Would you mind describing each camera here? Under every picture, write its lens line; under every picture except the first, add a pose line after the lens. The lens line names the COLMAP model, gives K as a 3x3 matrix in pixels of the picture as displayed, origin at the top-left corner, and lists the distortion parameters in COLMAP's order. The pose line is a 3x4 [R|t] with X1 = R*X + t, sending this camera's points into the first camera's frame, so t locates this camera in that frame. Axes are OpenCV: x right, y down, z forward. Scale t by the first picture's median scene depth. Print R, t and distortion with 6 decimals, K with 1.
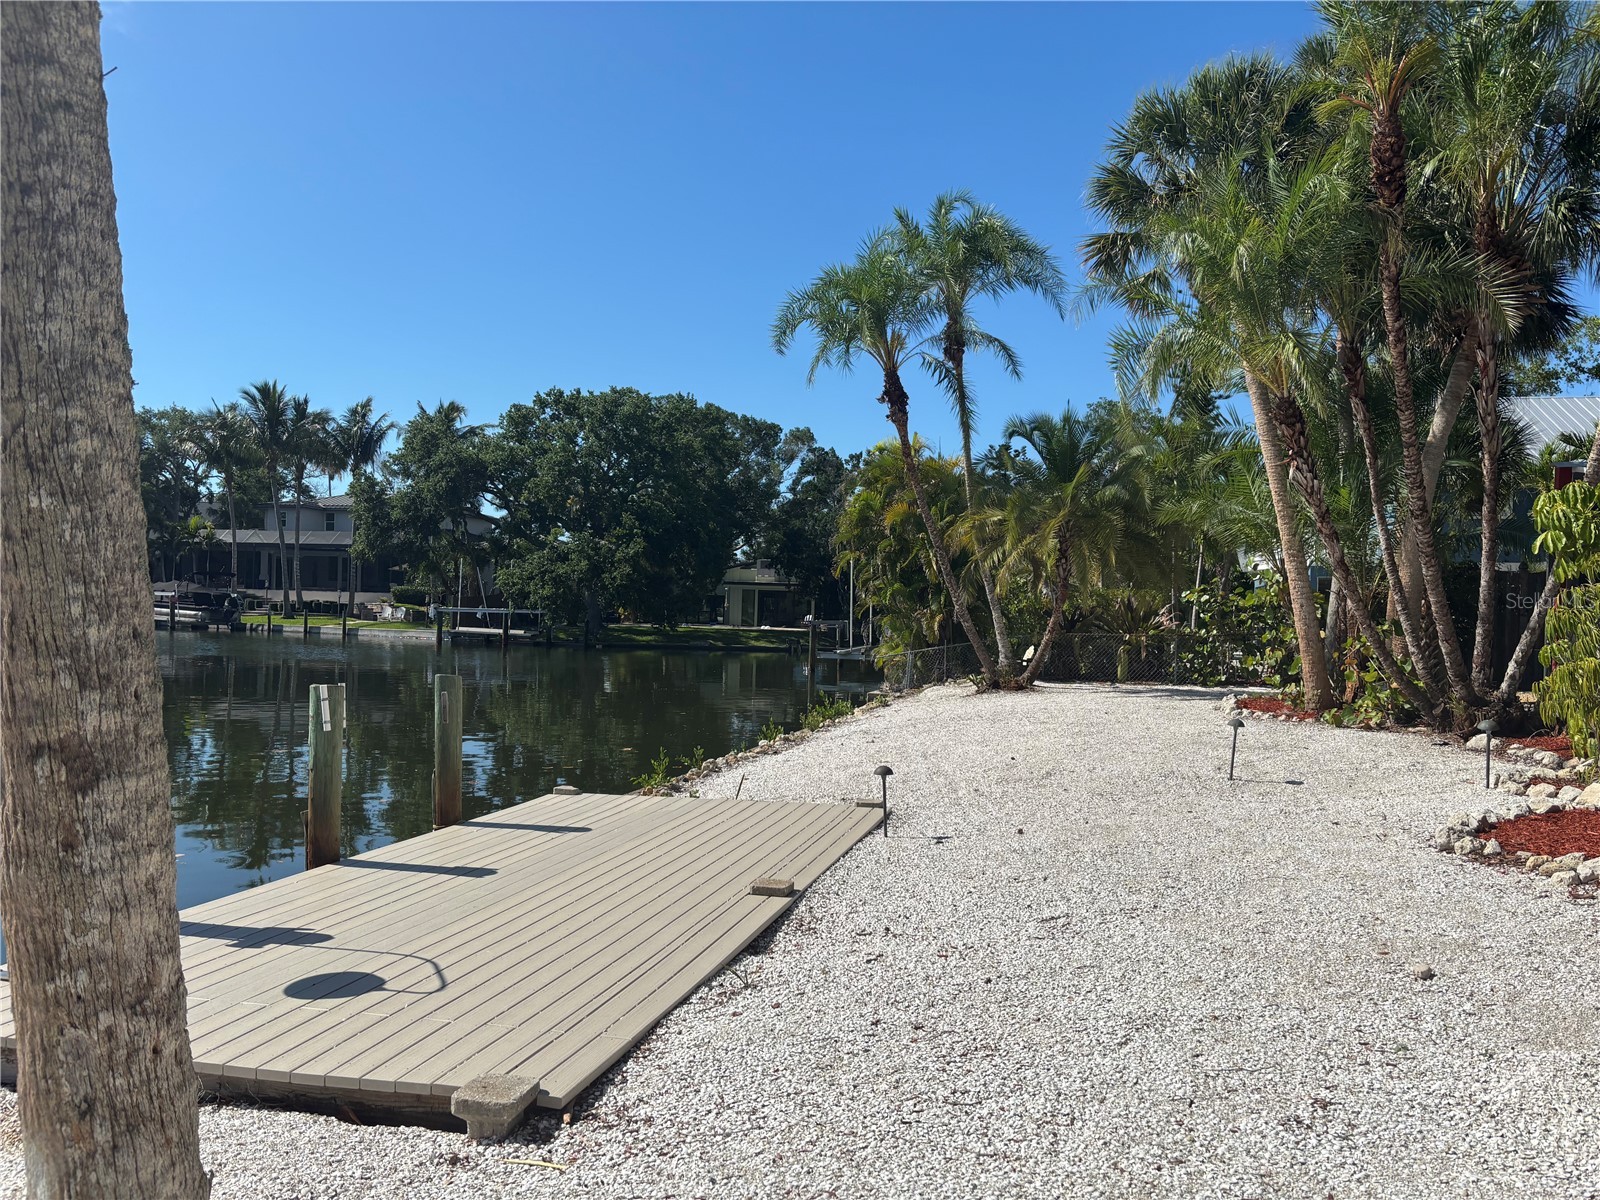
lens RADIAL K [[1213.7, 0, 799.0], [0, 1213.7, 590.0], [0, 0, 1]] dist [0.029090, -0.005364]
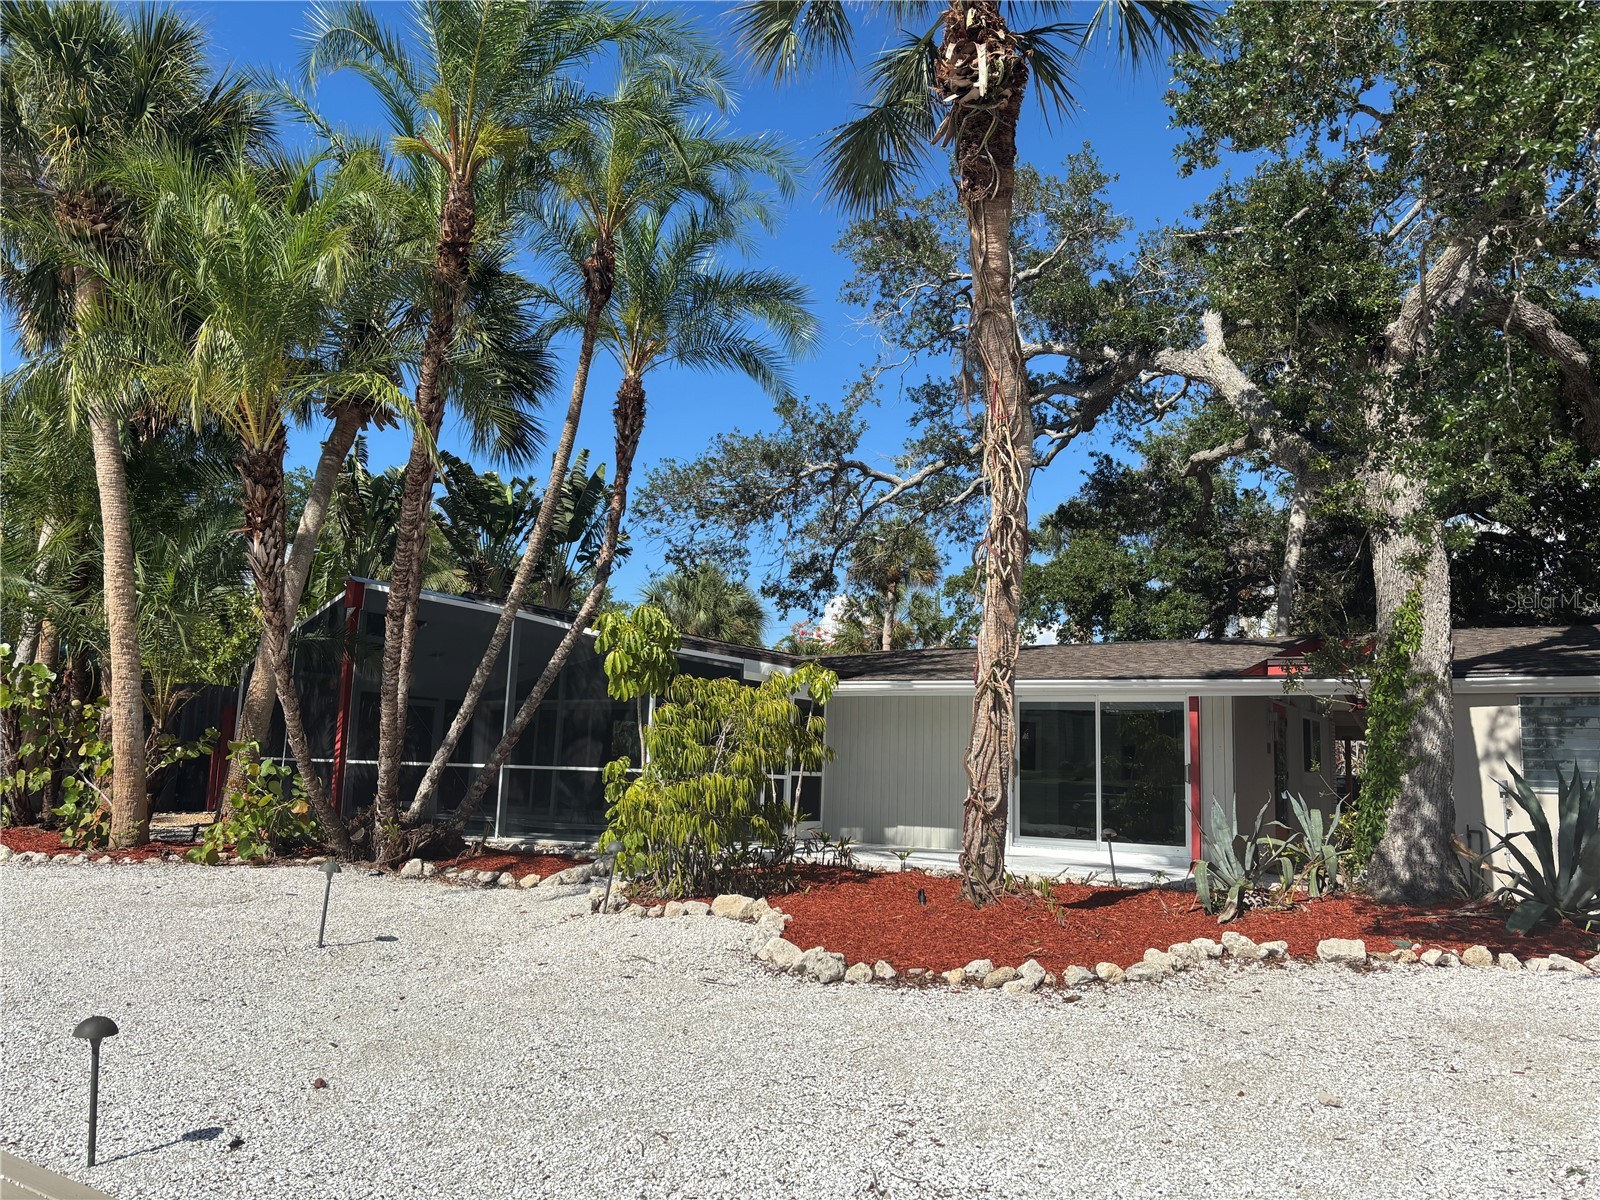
lens RADIAL K [[1202.1, 0, 803.2], [0, 1202.1, 610.9], [0, 0, 1]] dist [0.084906, -0.206524]
pose [[0.329881, 0.113793, 0.937139, -0.227142], [-0.046797, 0.993459, -0.104159, 0.012378], [-0.942862, -0.009495, 0.333048, 0.413863]]
